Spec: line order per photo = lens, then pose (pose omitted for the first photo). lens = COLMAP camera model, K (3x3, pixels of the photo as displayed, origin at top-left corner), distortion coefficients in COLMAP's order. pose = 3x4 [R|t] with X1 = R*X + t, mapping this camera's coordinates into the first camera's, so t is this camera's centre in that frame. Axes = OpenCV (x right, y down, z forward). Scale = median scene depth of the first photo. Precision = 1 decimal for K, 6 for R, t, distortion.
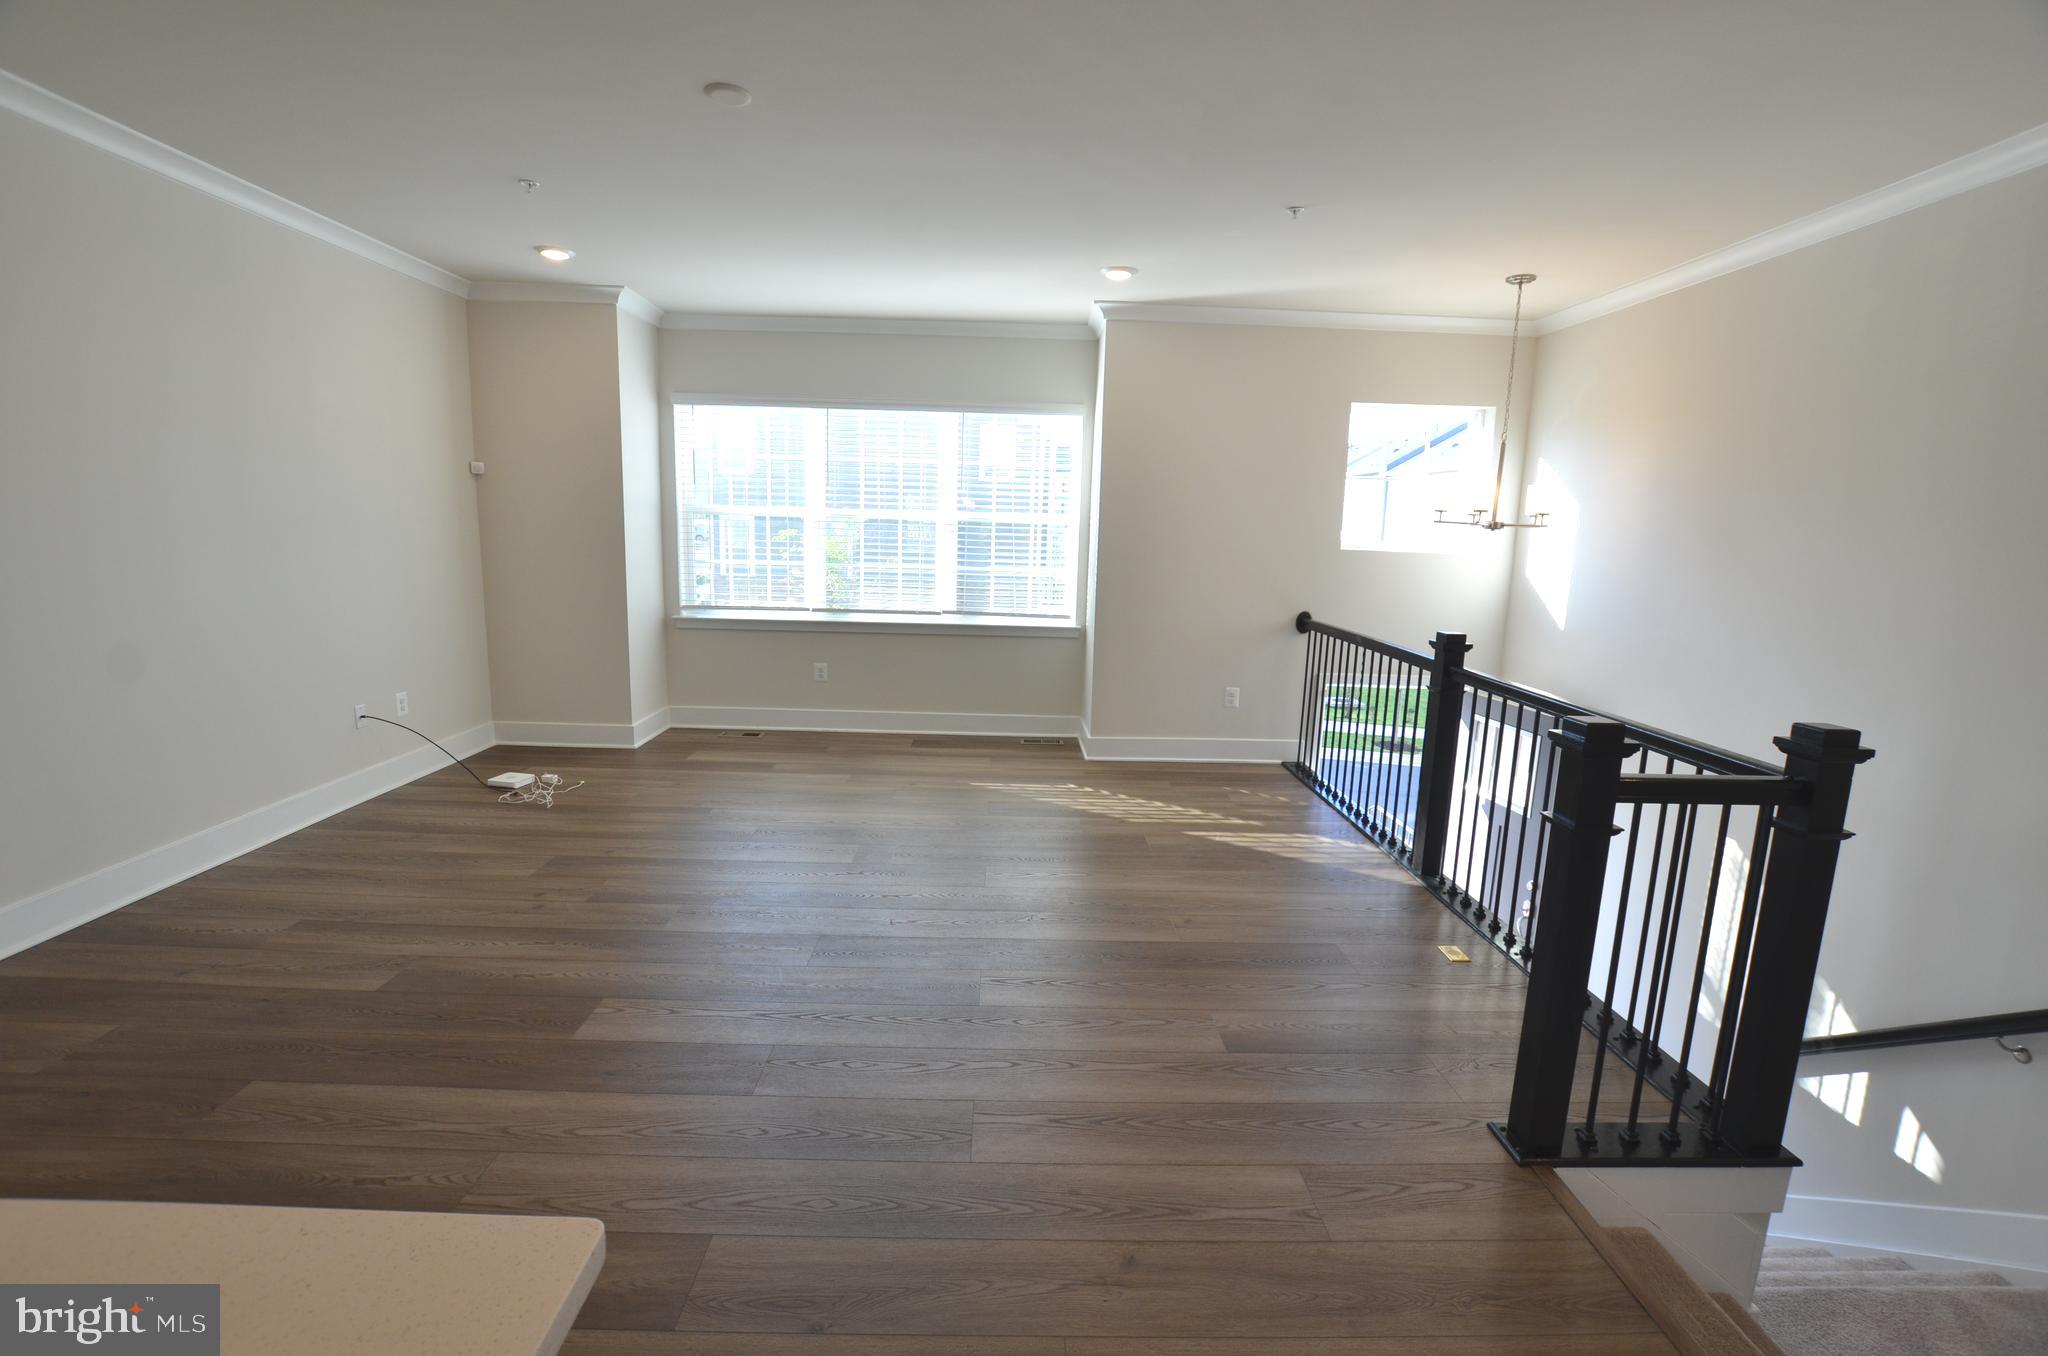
lens RADIAL K [[899.4, 0, 1025.1], [0, 899.4, 675.8], [0, 0, 1]] dist [-0.028395, 0.002974]
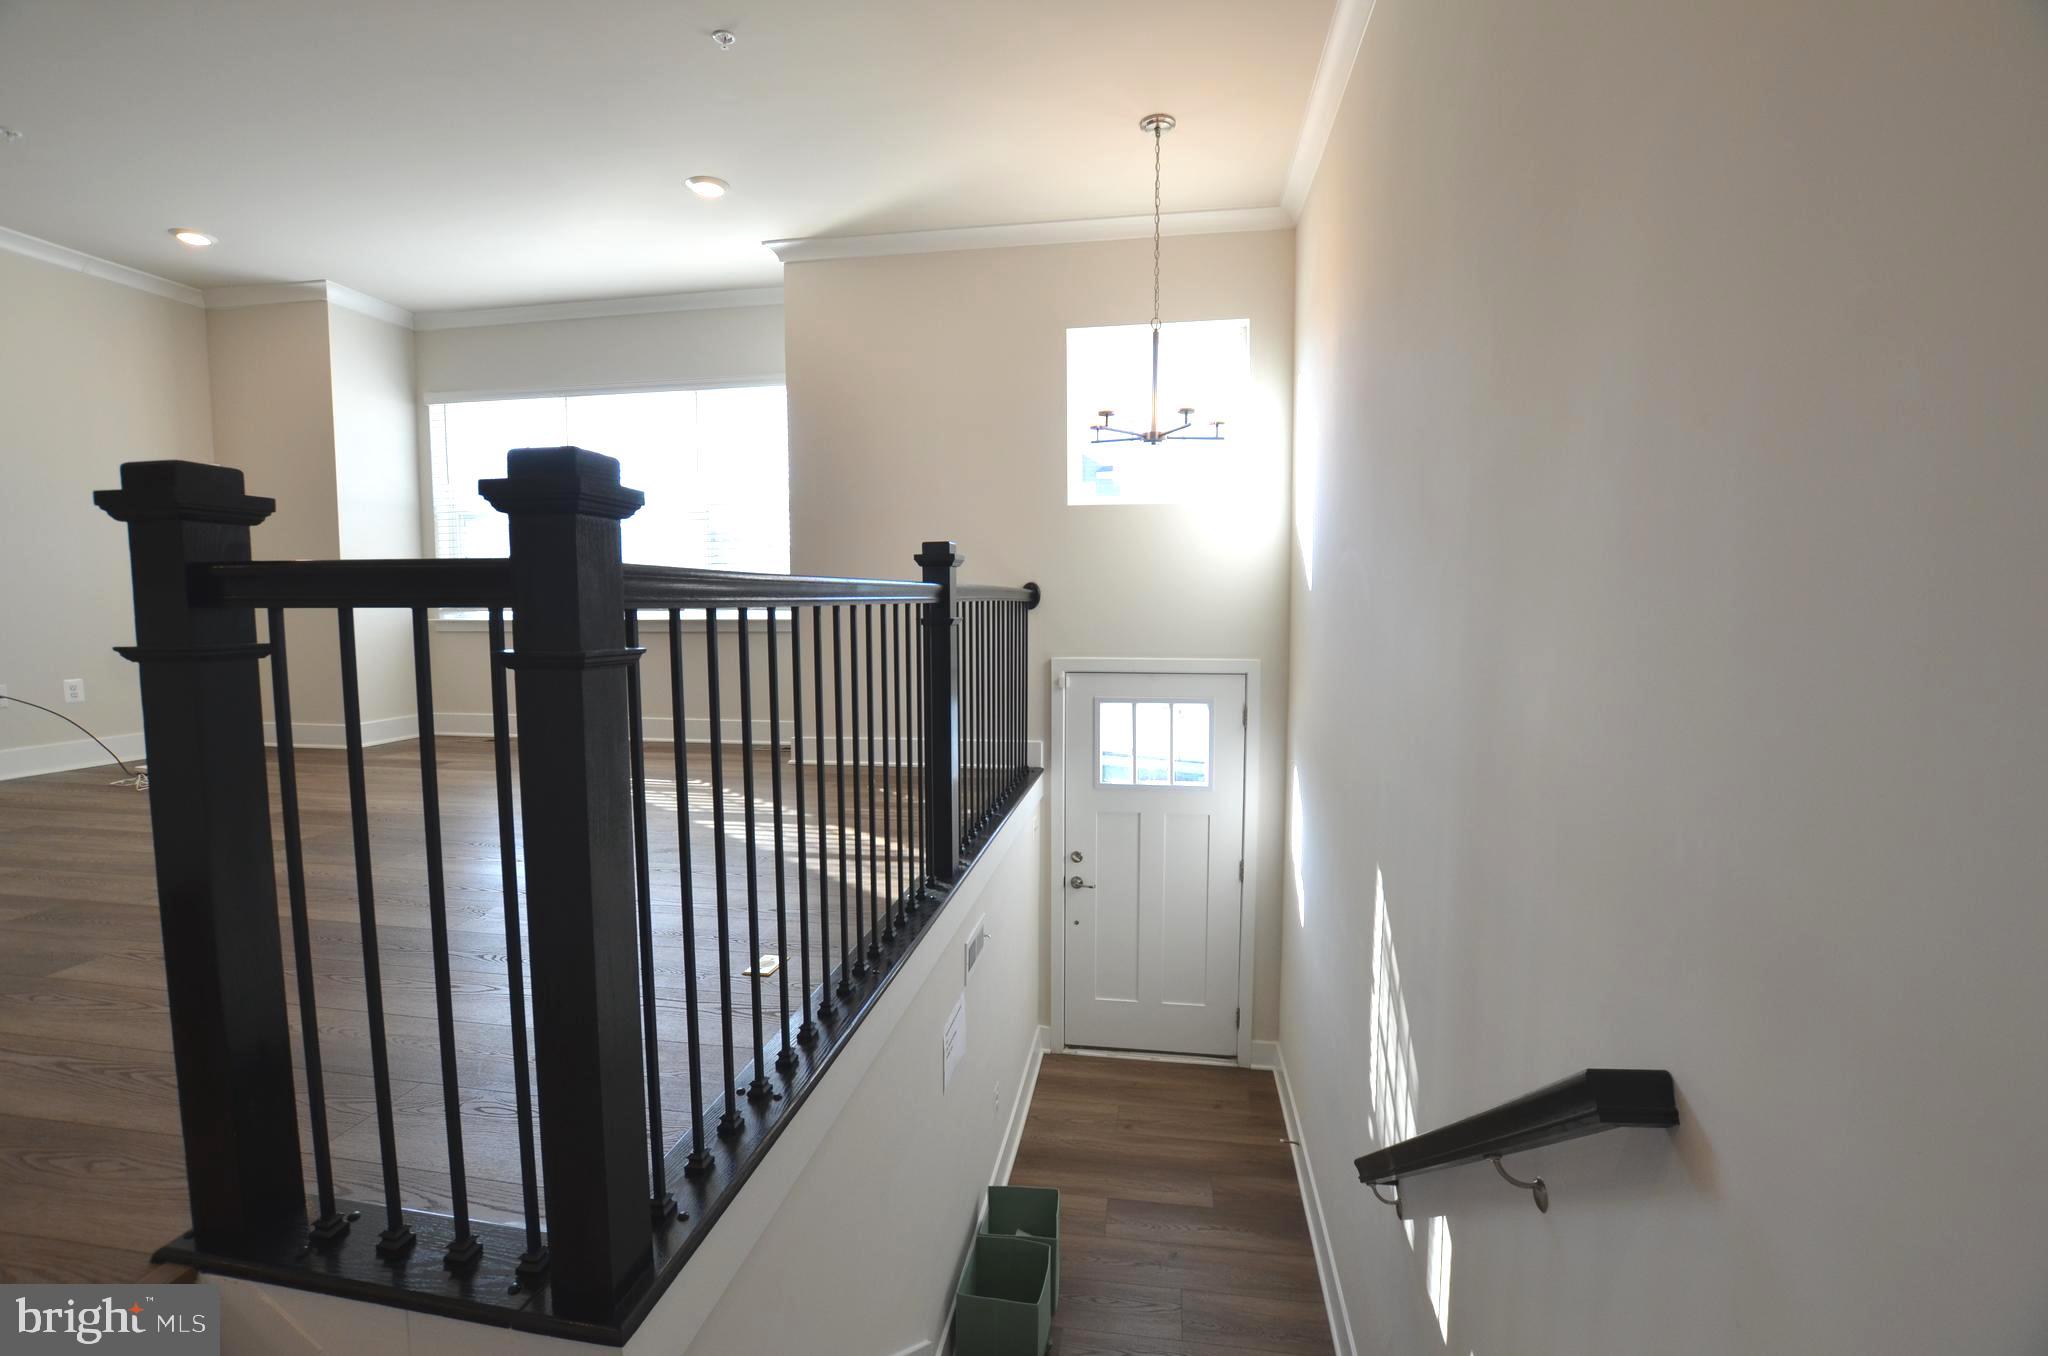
lens RADIAL K [[899.4, 0, 1024.8], [0, 899.4, 670.9], [0, 0, 1]] dist [-0.028395, 0.002974]
pose [[0.982647, -0.017664, -0.184640, 0.563187], [0.001169, 0.996025, -0.089069, 0.103369], [0.185480, 0.087308, 0.978762, 0.238833]]
